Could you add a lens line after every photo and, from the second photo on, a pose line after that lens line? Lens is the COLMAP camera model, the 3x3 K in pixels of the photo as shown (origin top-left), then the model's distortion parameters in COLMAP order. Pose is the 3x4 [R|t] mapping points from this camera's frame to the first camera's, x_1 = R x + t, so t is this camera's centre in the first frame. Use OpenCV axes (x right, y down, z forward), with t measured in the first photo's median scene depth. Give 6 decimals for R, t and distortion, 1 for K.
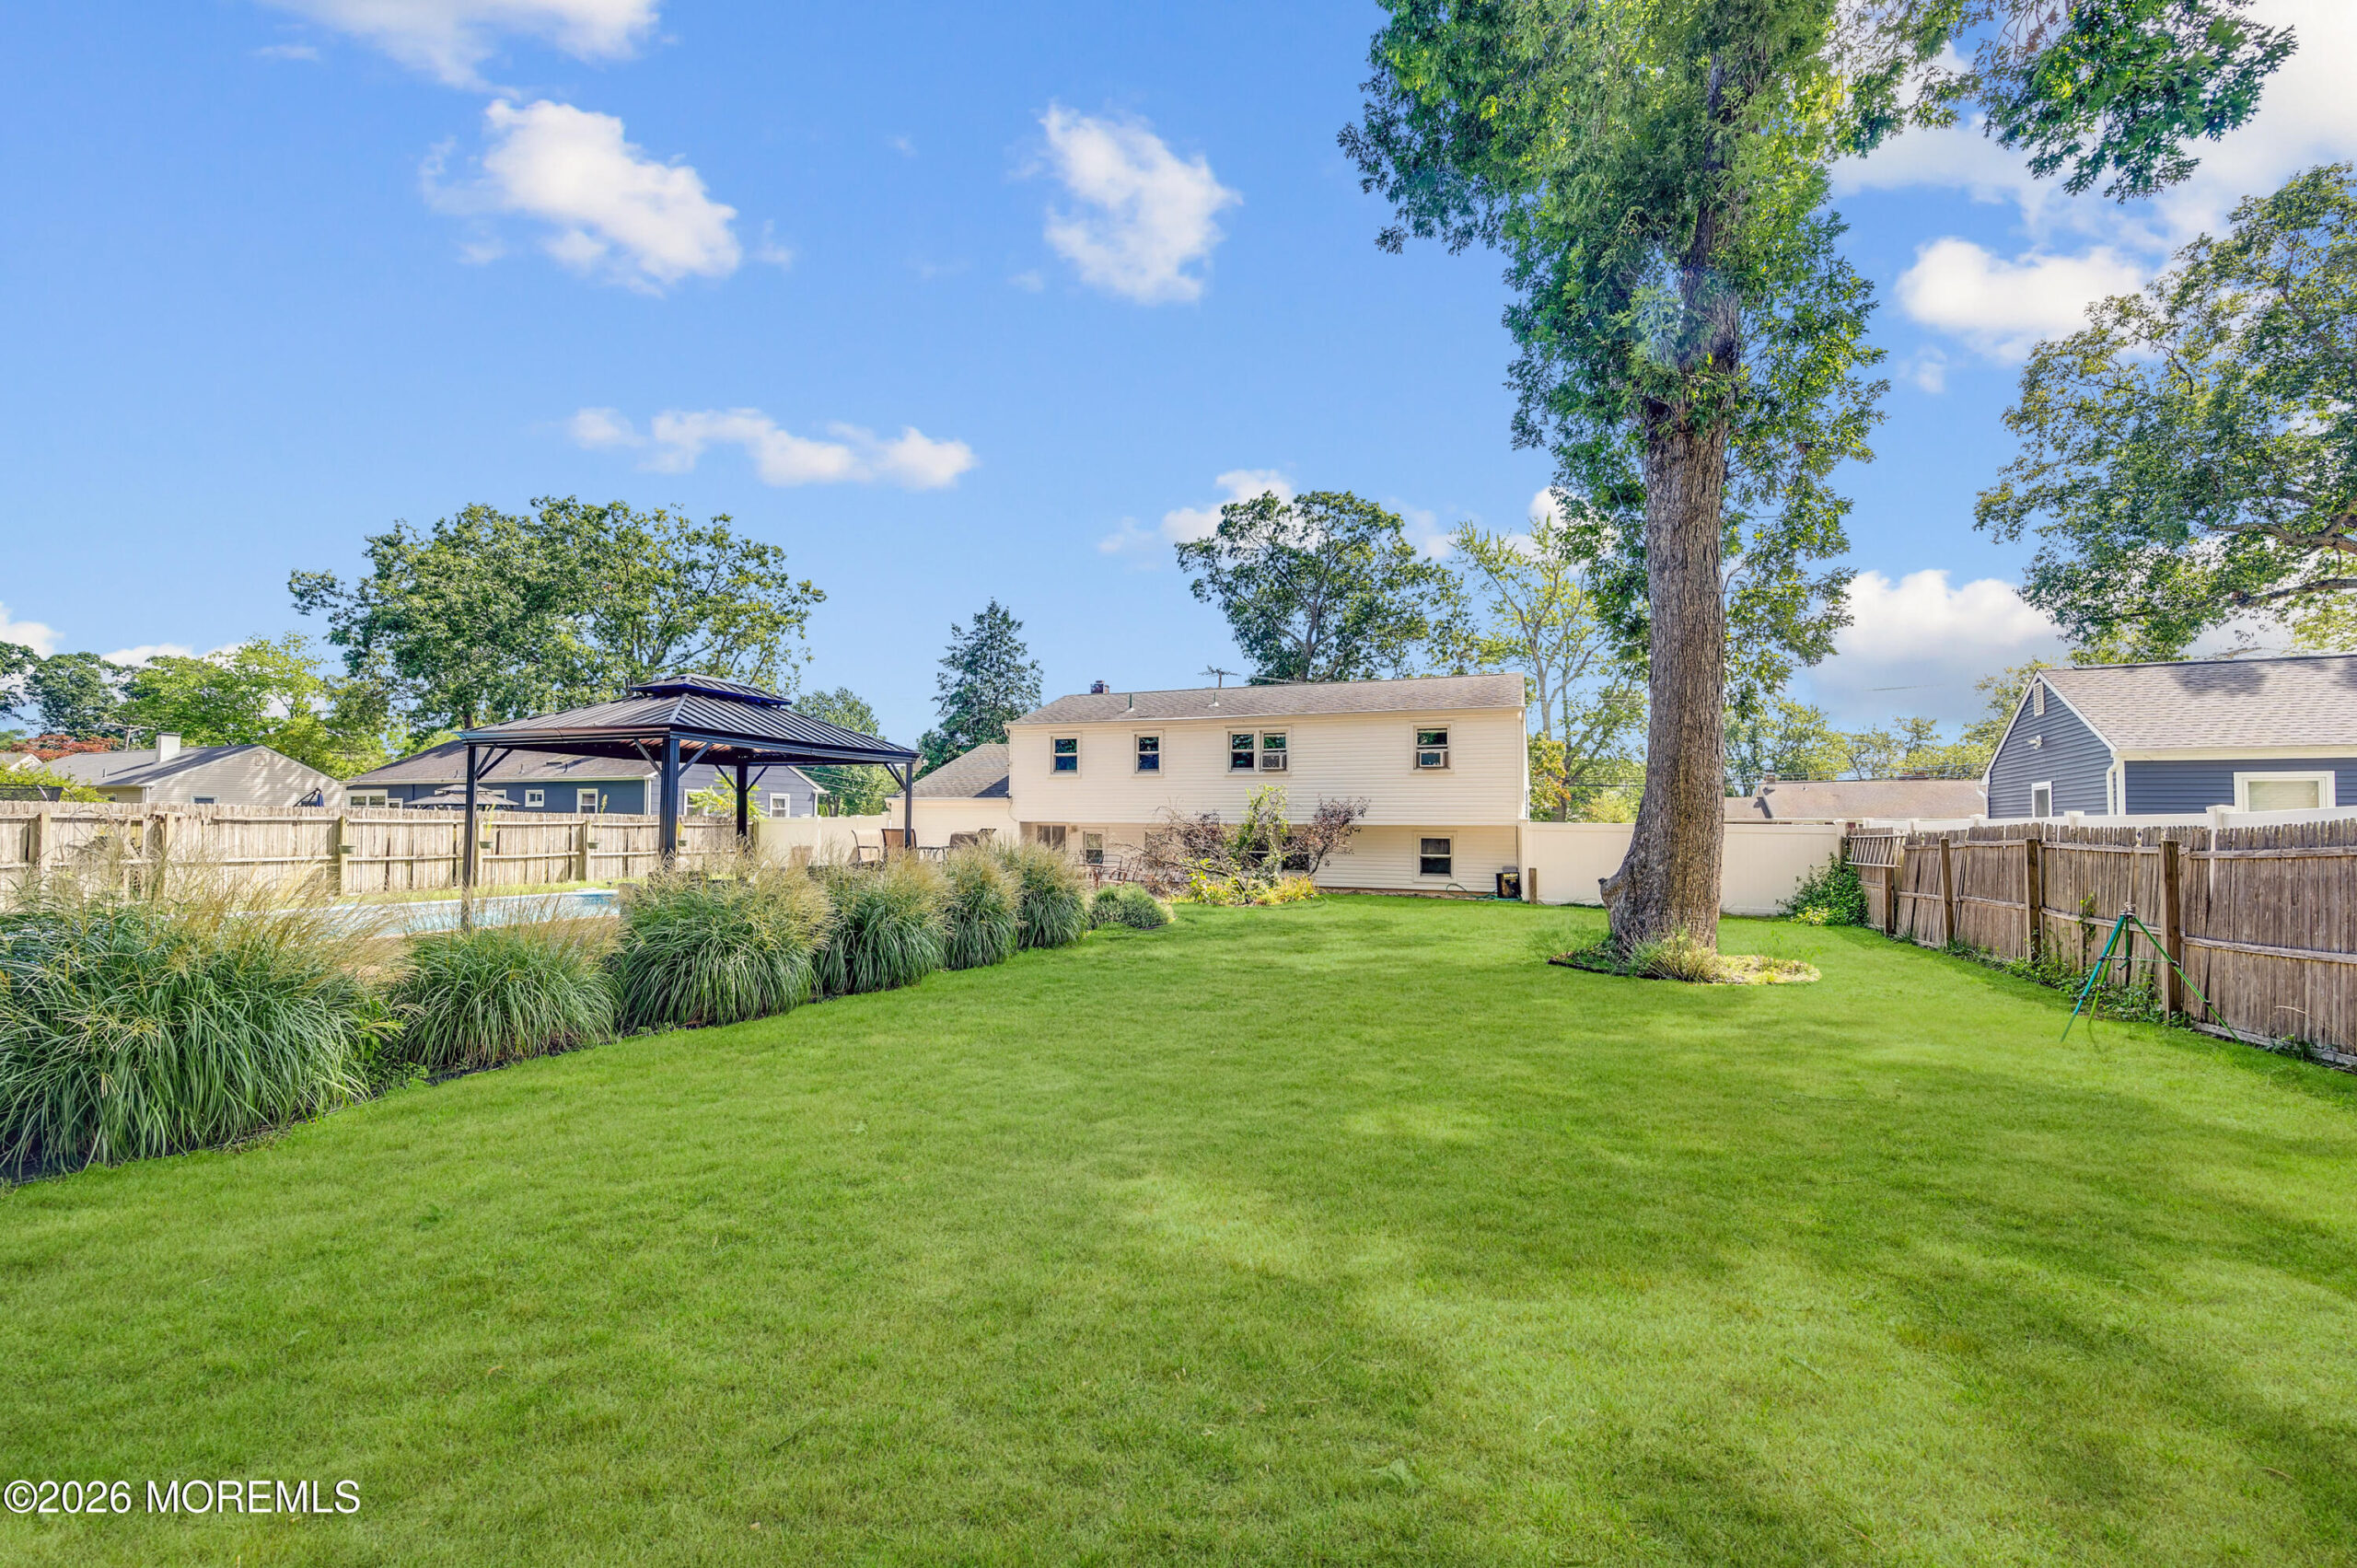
lens RADIAL K [[928.1, 0, 1188.8], [0, 928.1, 797.4], [0, 0, 1]] dist [-0.003020, 0.000865]
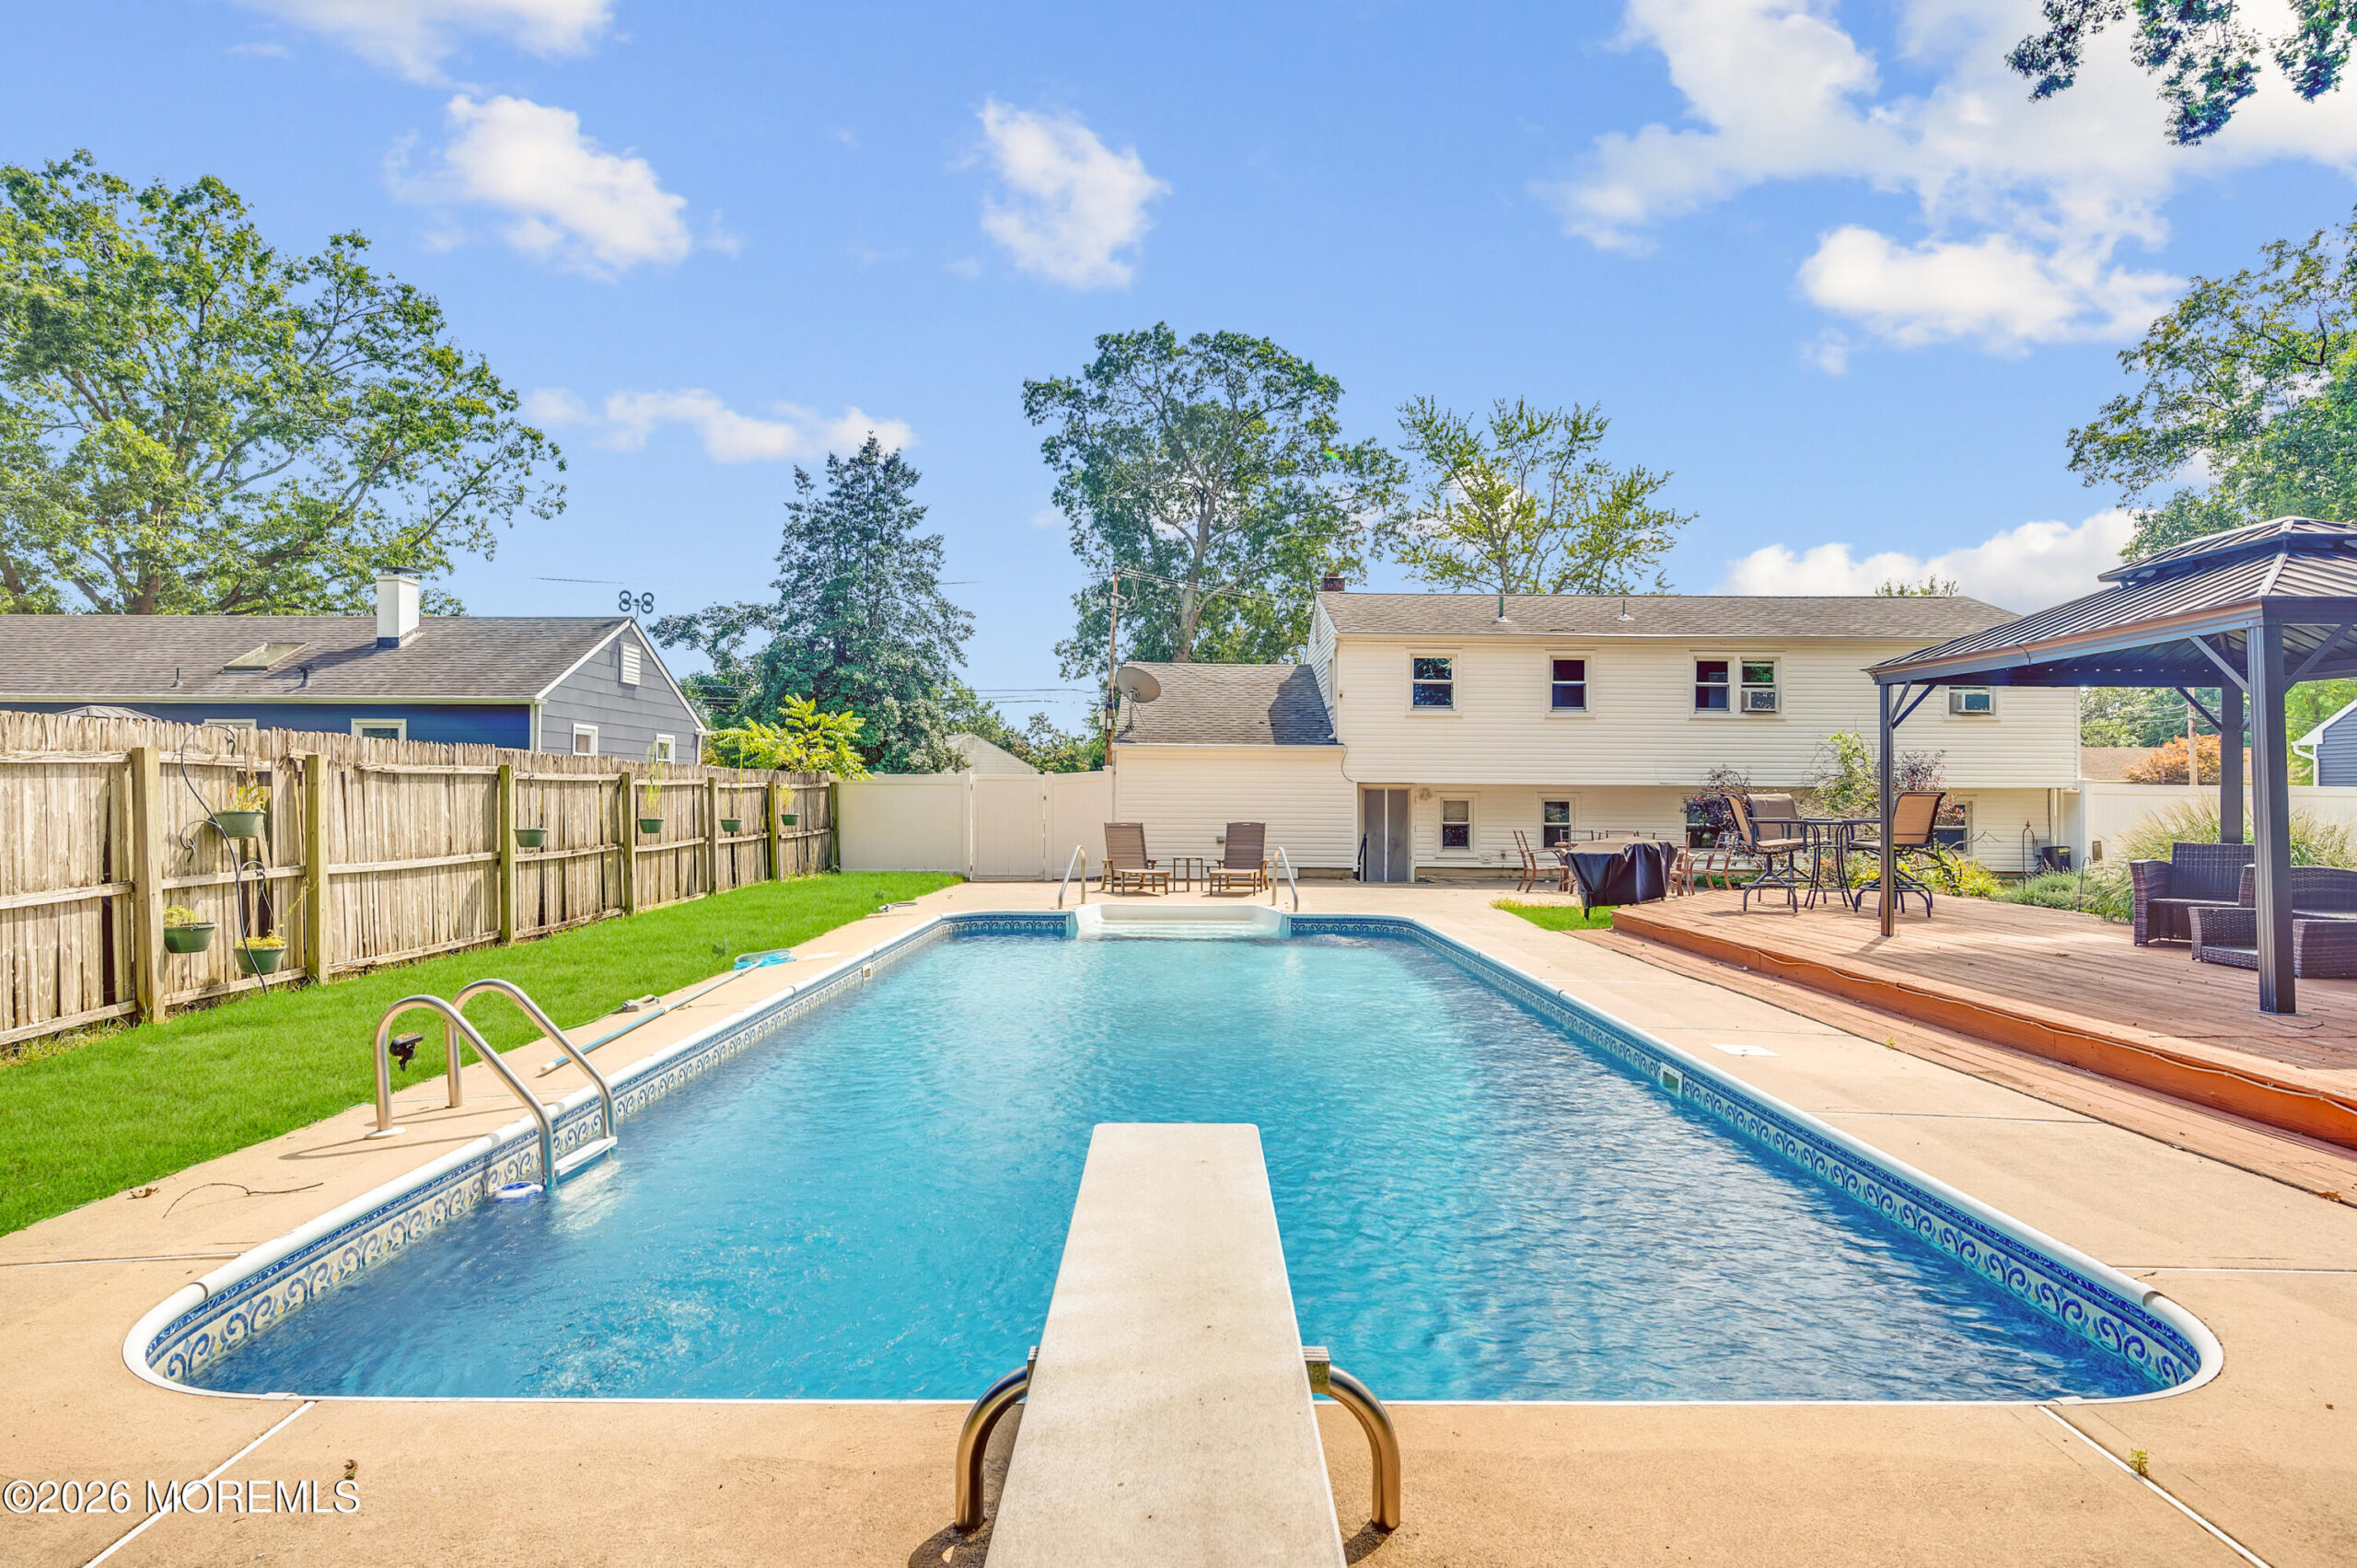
lens RADIAL K [[1247.5, 0, 1181.7], [0, 1247.5, 777.3], [0, 0, 1]] dist [-0.000361, -0.001736]
pose [[0.932586, 0.003574, 0.360930, -0.650303], [-0.010809, 0.999779, 0.018029, 0.008818], [-0.360786, -0.020715, 0.932418, 0.236297]]
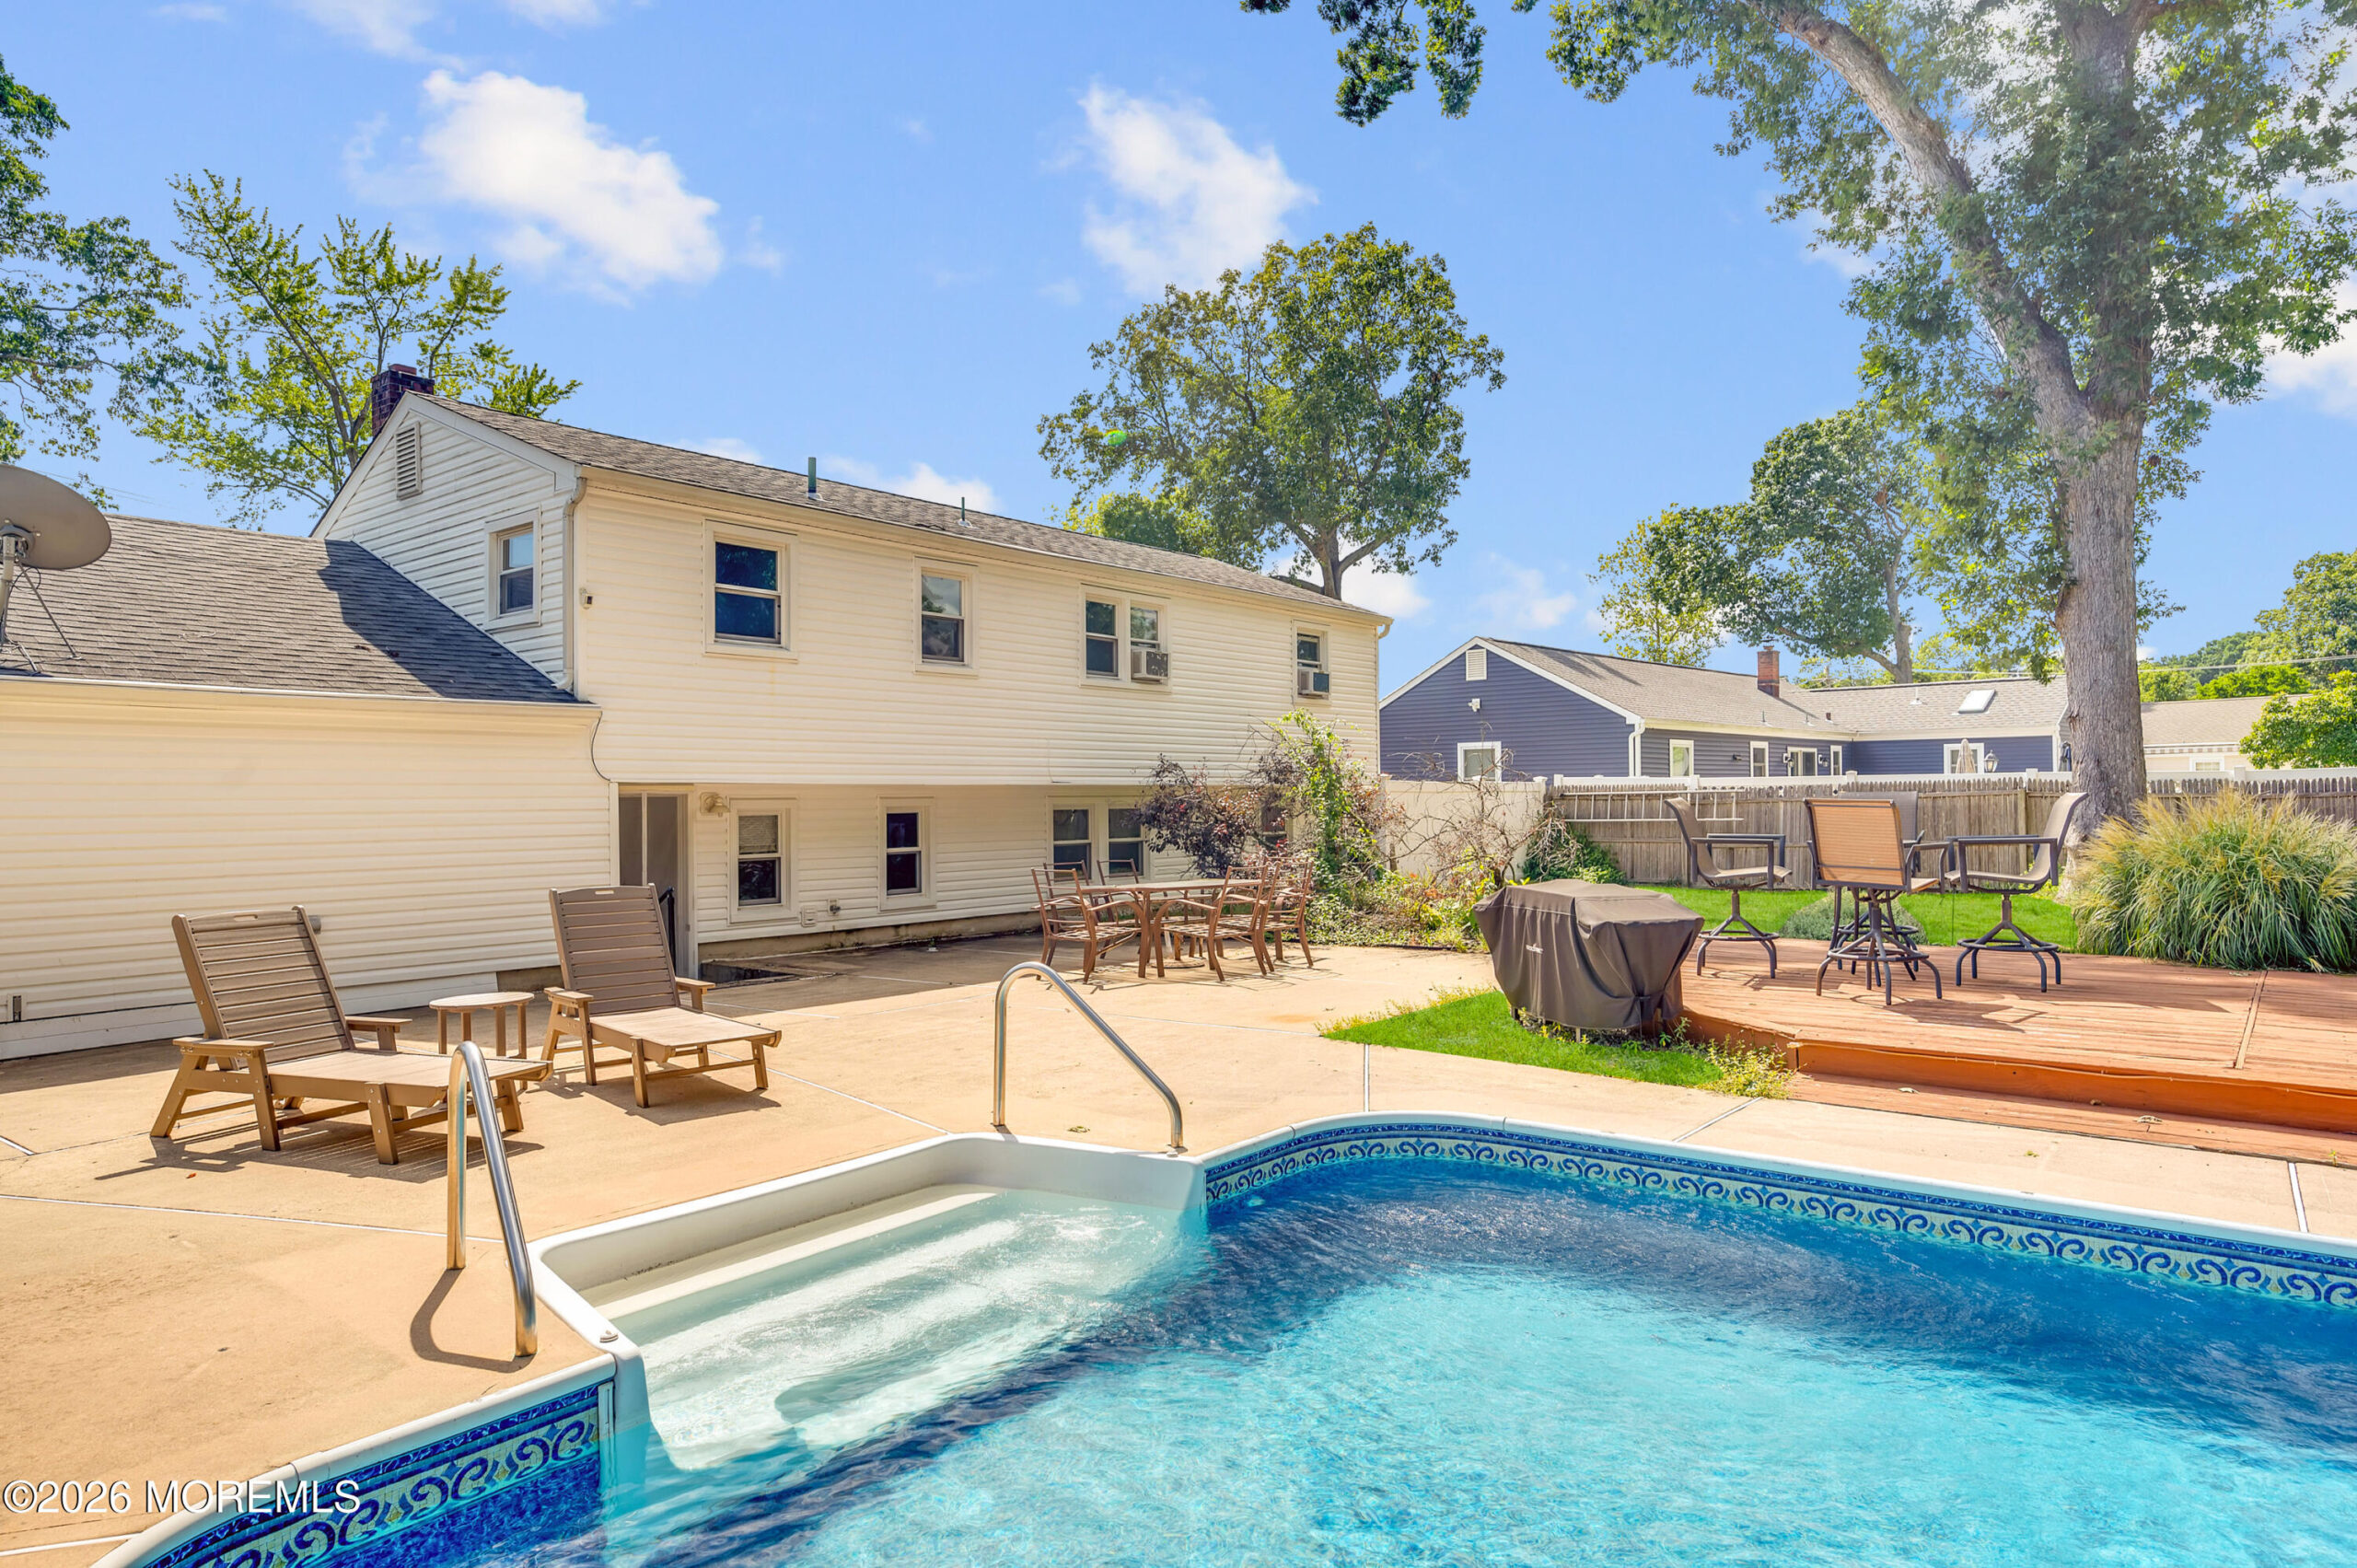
lens RADIAL K [[1394.0, 0, 1173.8], [0, 1394.0, 777.5], [0, 0, 1]] dist [-0.006253, -0.002705]
pose [[0.304764, 0.001223, 0.952427, -0.609826], [-0.019190, 0.999804, 0.004857, 0.019583], [-0.952235, -0.019757, 0.304728, 0.711771]]
